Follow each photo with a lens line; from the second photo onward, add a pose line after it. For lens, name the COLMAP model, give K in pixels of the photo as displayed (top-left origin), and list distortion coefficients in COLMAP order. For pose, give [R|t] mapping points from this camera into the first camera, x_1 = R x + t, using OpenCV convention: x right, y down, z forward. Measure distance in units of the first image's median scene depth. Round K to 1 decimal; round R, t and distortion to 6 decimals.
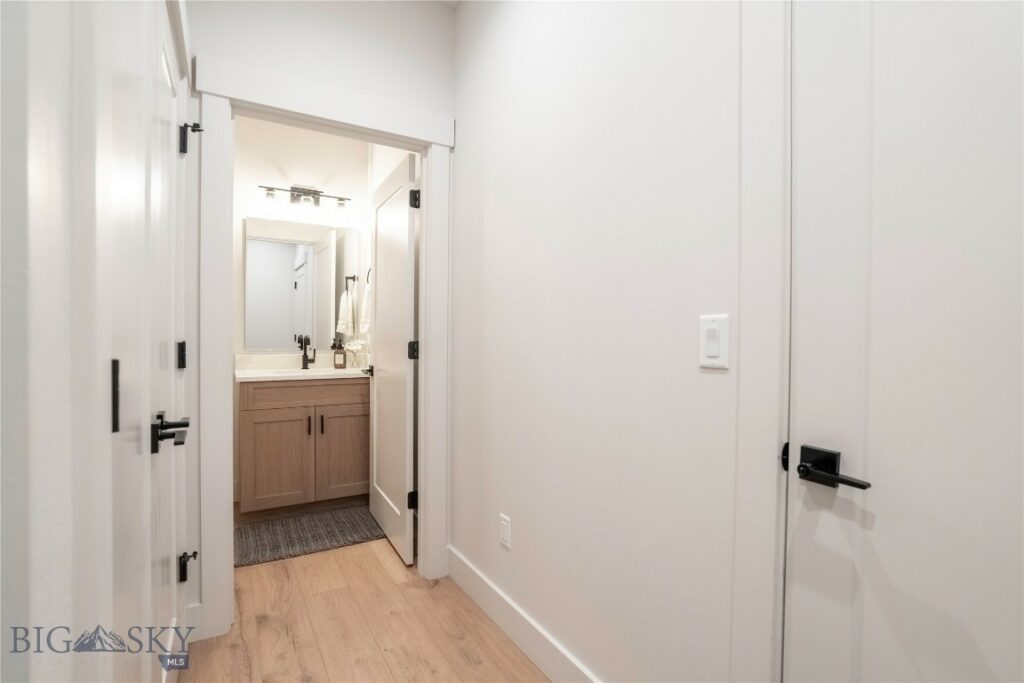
lens RADIAL K [[472.9, 0, 512.0], [0, 472.9, 341.5], [0, 0, 1]] dist [-0.050371, 0.026845]
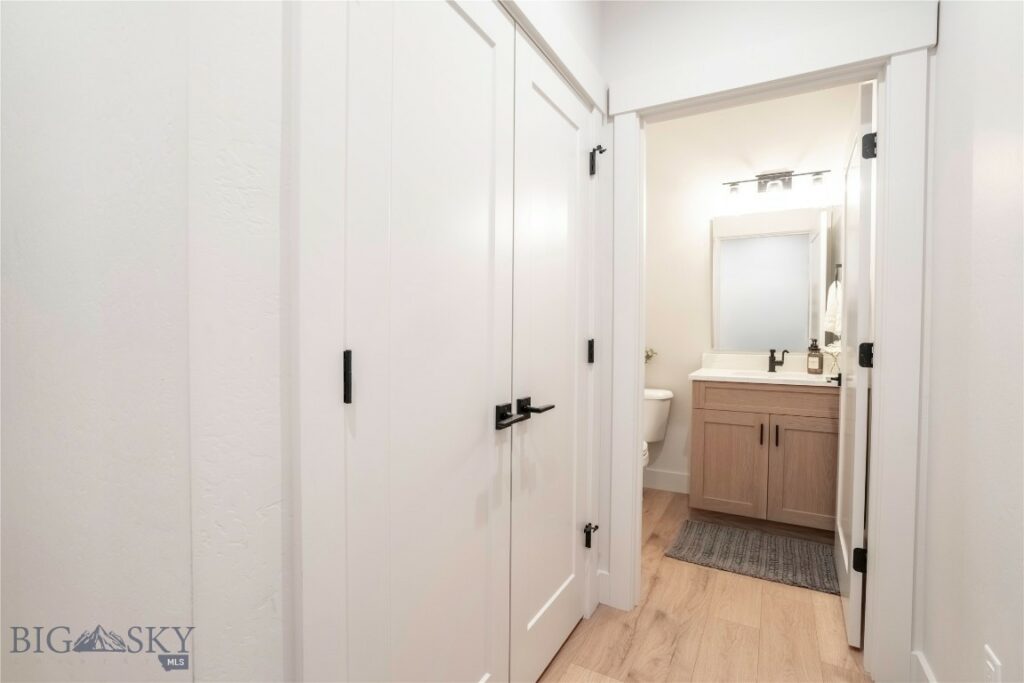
lens RADIAL K [[472.9, 0, 512.0], [0, 472.9, 341.5], [0, 0, 1]] dist [-0.050371, 0.026845]
pose [[0.499329, 0.013051, -0.866314, 0.110743], [-0.012743, 0.999889, 0.007718, -0.000814], [0.866319, 0.007186, 0.499440, 0.137201]]
